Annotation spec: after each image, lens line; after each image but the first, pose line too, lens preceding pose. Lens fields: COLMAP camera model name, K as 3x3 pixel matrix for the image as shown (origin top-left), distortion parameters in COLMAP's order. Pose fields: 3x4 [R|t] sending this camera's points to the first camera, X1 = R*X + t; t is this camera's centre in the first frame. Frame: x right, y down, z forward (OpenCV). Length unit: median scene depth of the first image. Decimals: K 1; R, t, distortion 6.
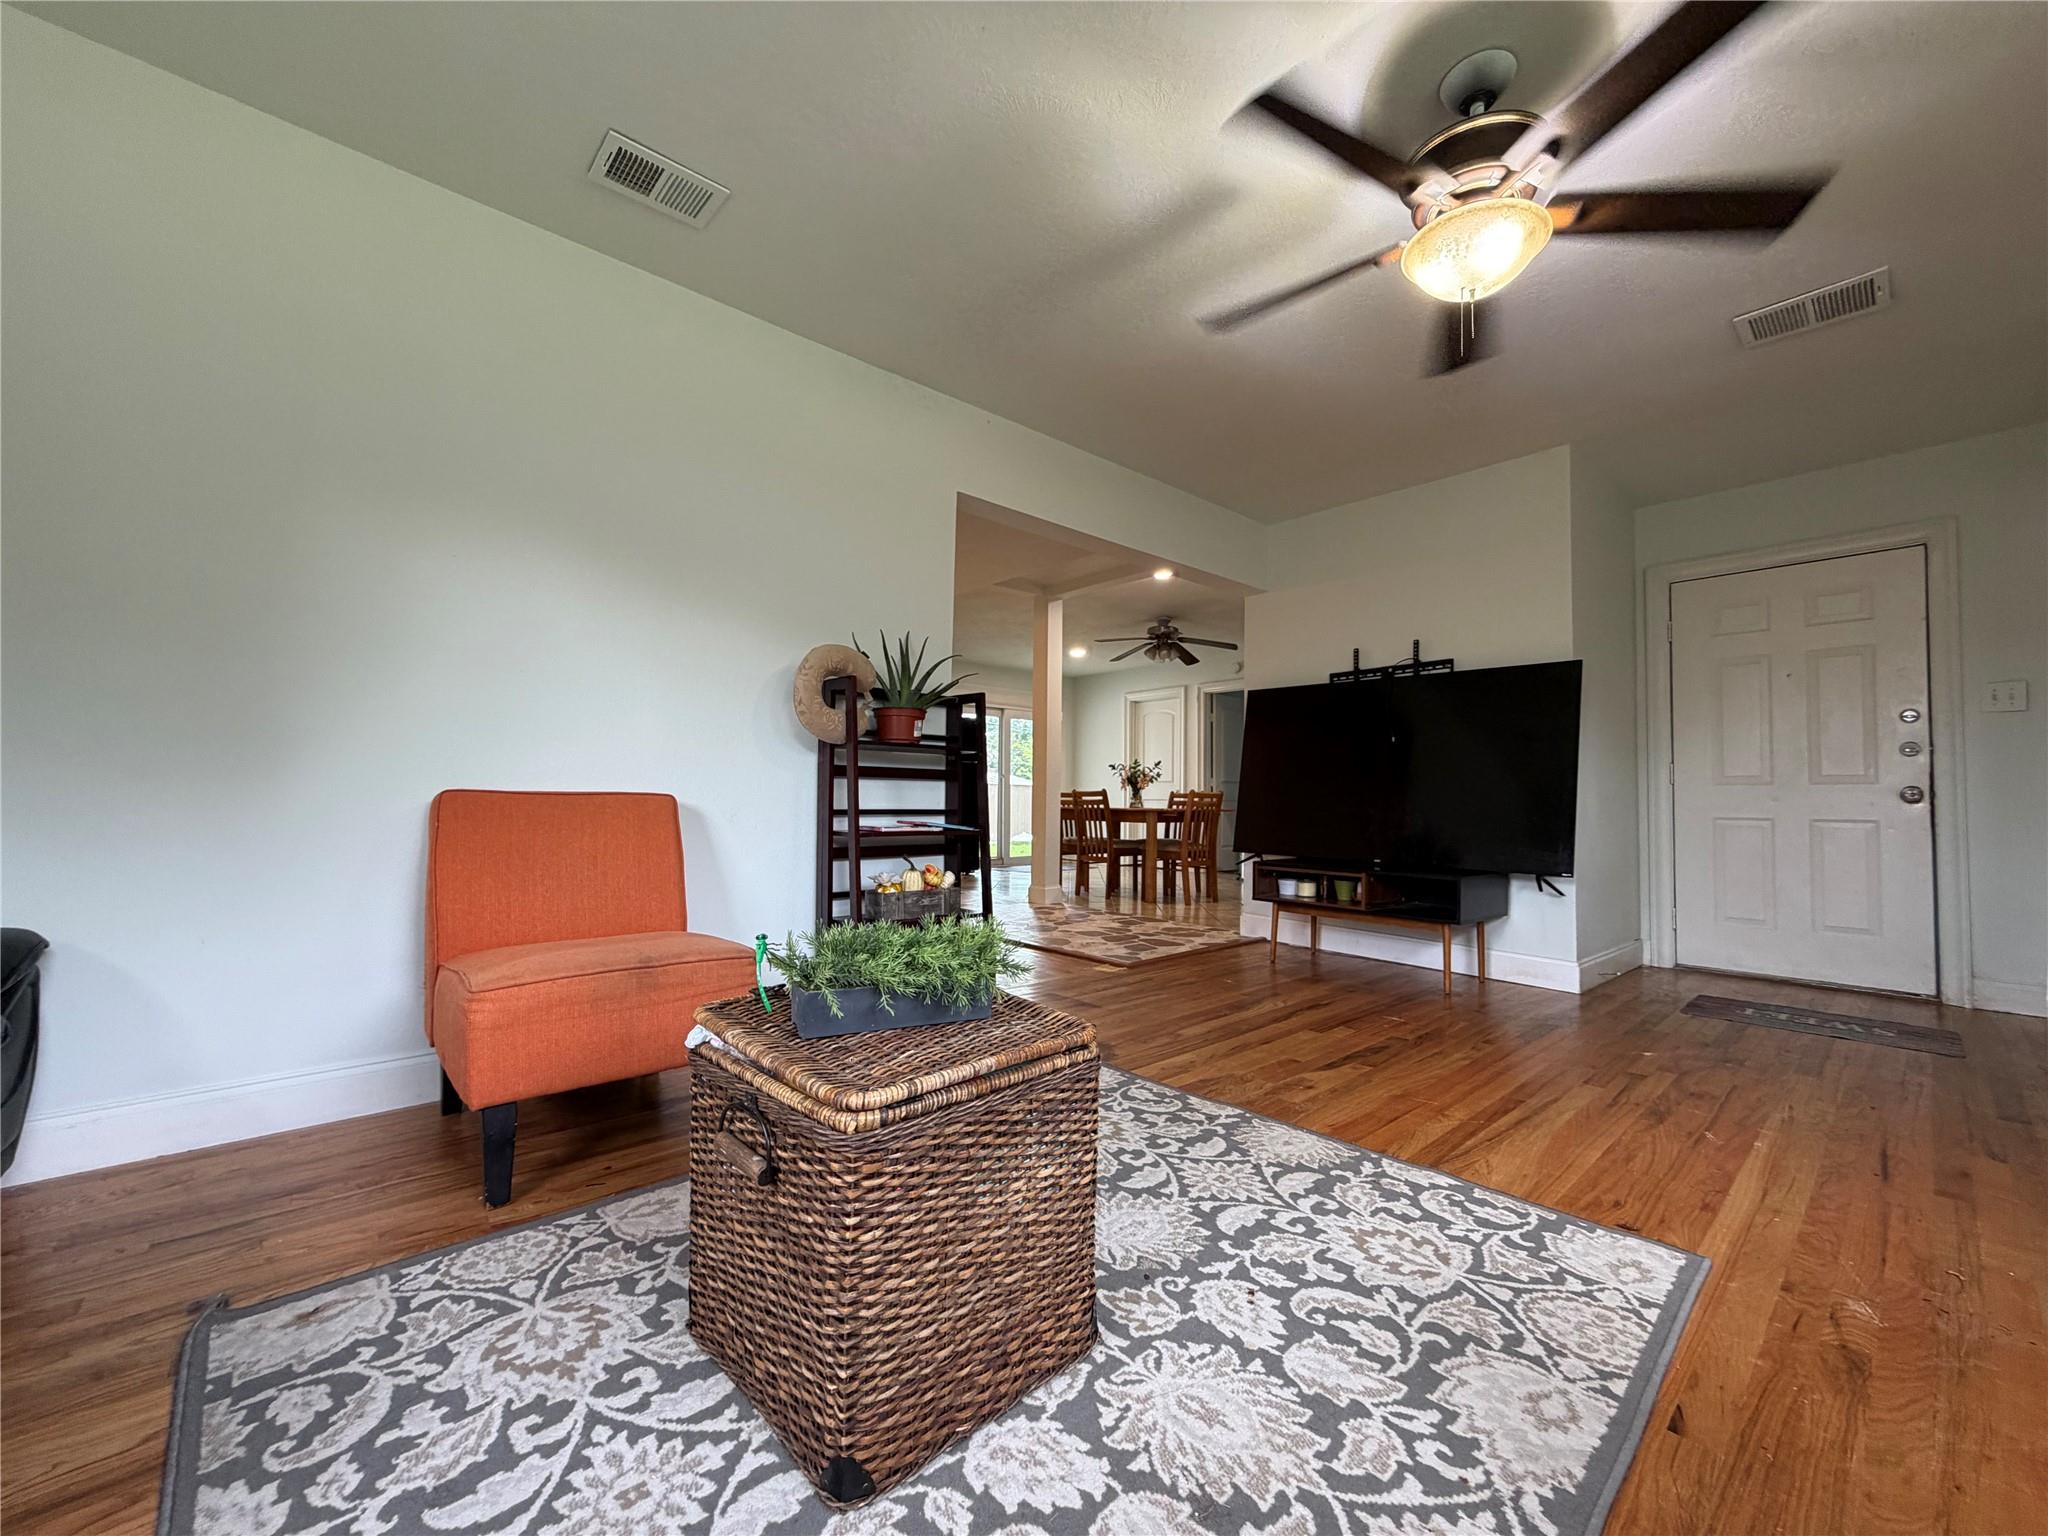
lens RADIAL K [[813.6, 0, 1018.9], [0, 813.6, 772.0], [0, 0, 1]] dist [0.000792, -0.000020]
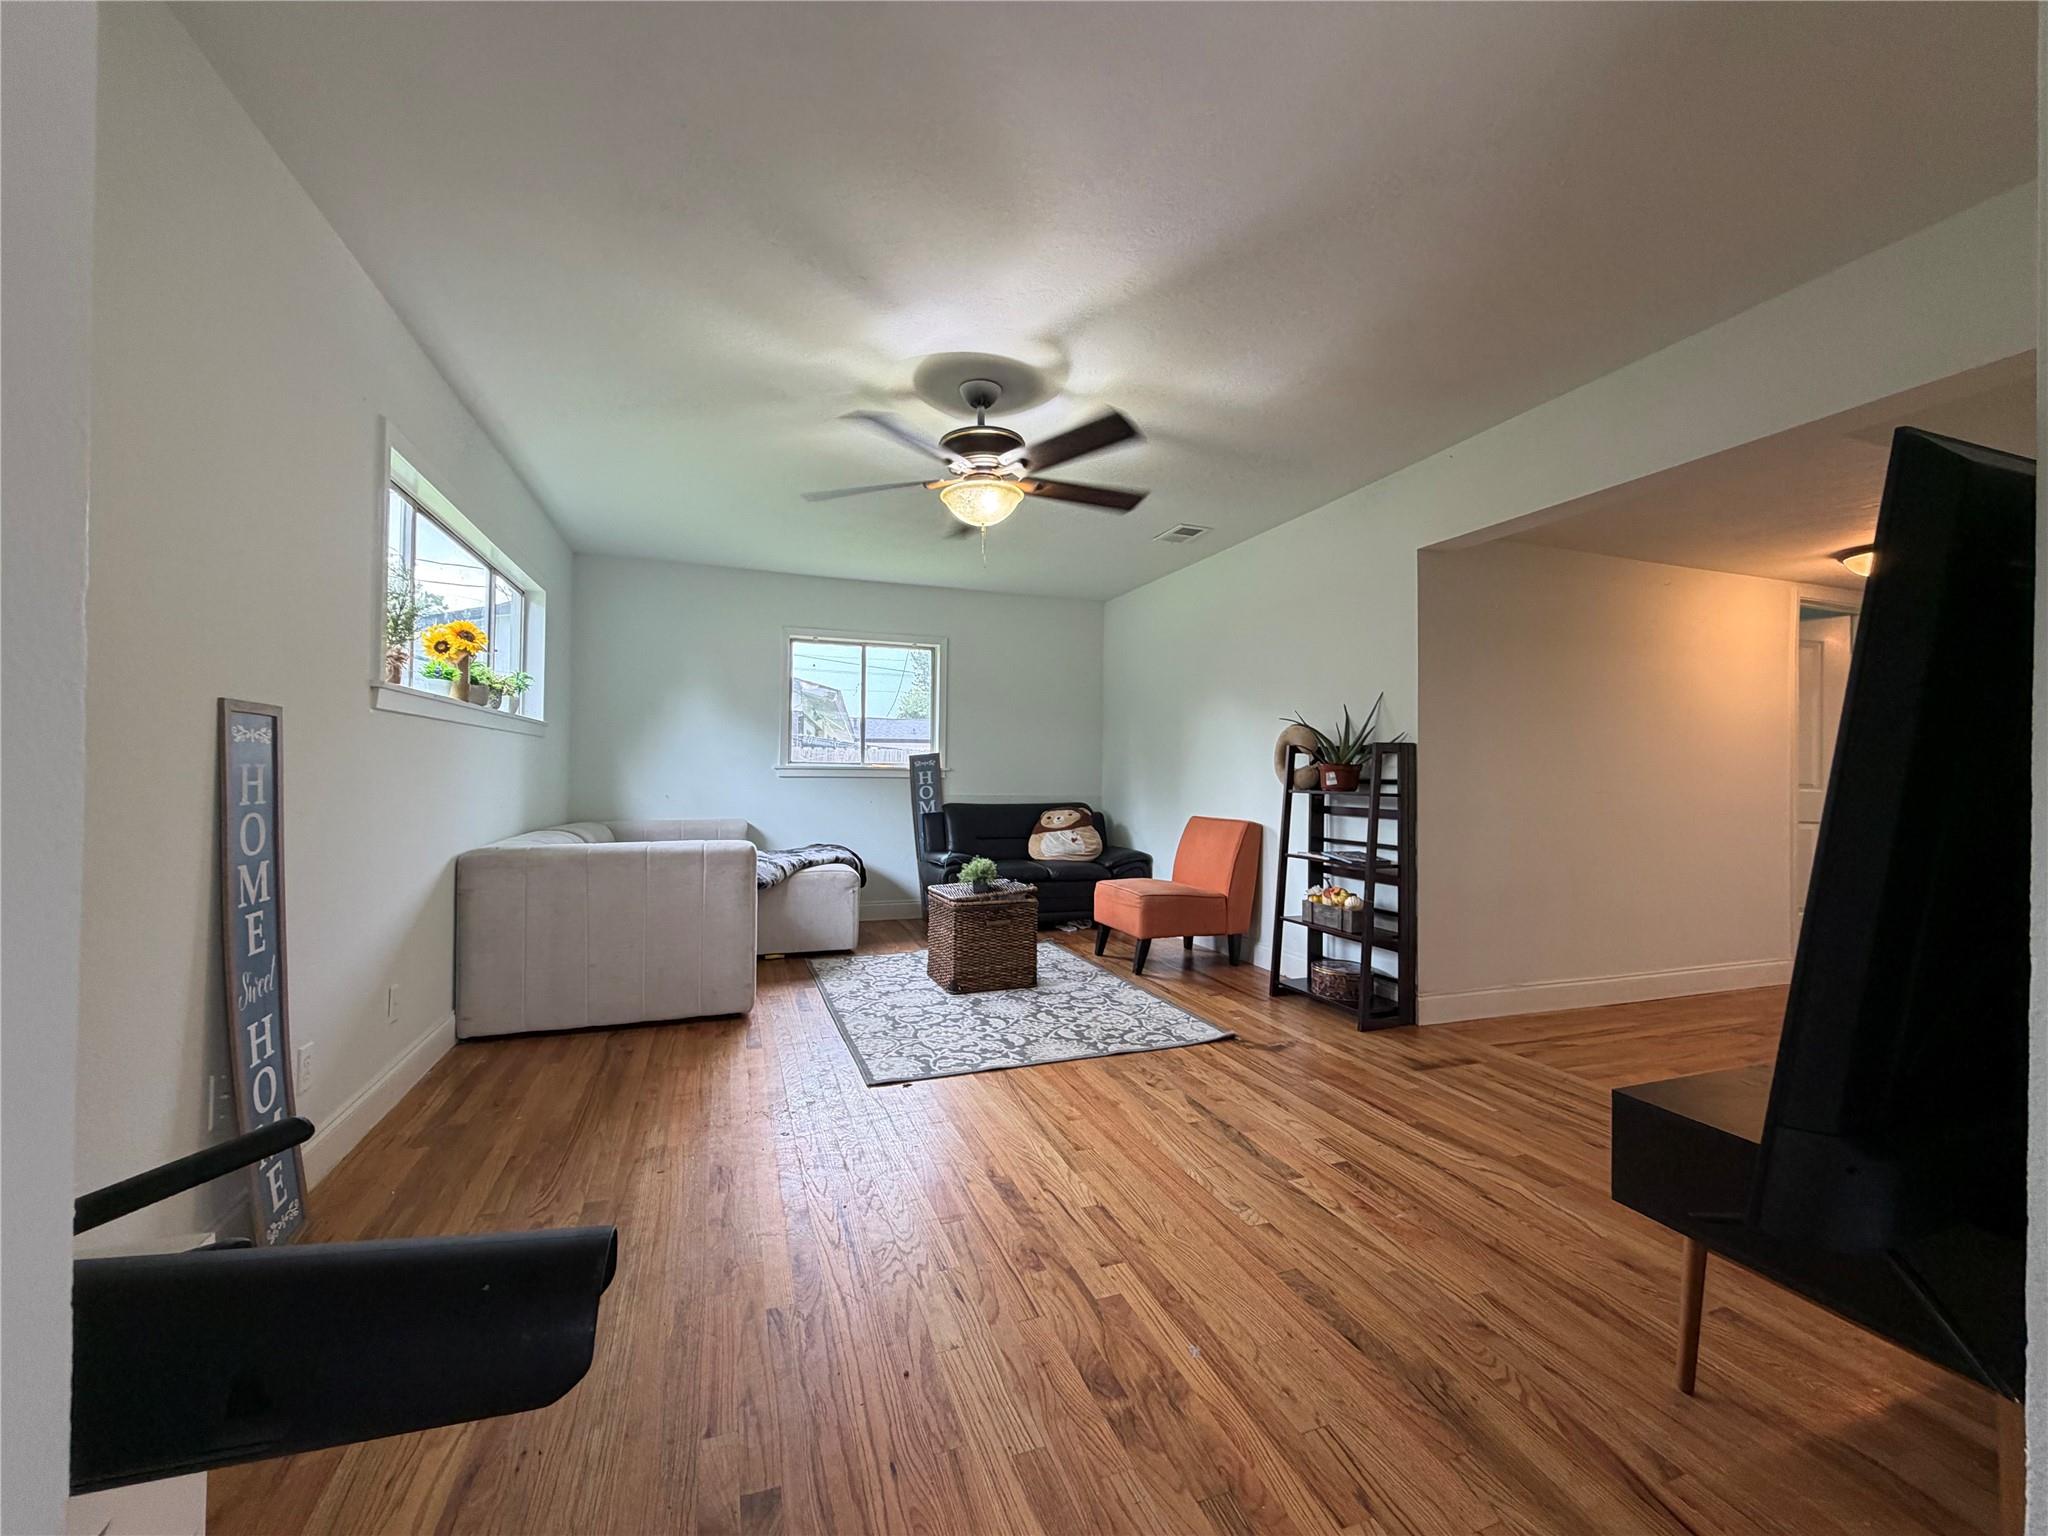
lens RADIAL K [[813.6, 0, 1016.0], [0, 813.6, 775.3], [0, 0, 1]] dist [0.000792, -0.000020]
pose [[-0.375564, -0.017122, -0.926638, 2.182061], [0.014399, 0.999601, -0.024307, -0.059842], [0.926684, -0.022472, -0.375168, 1.795946]]
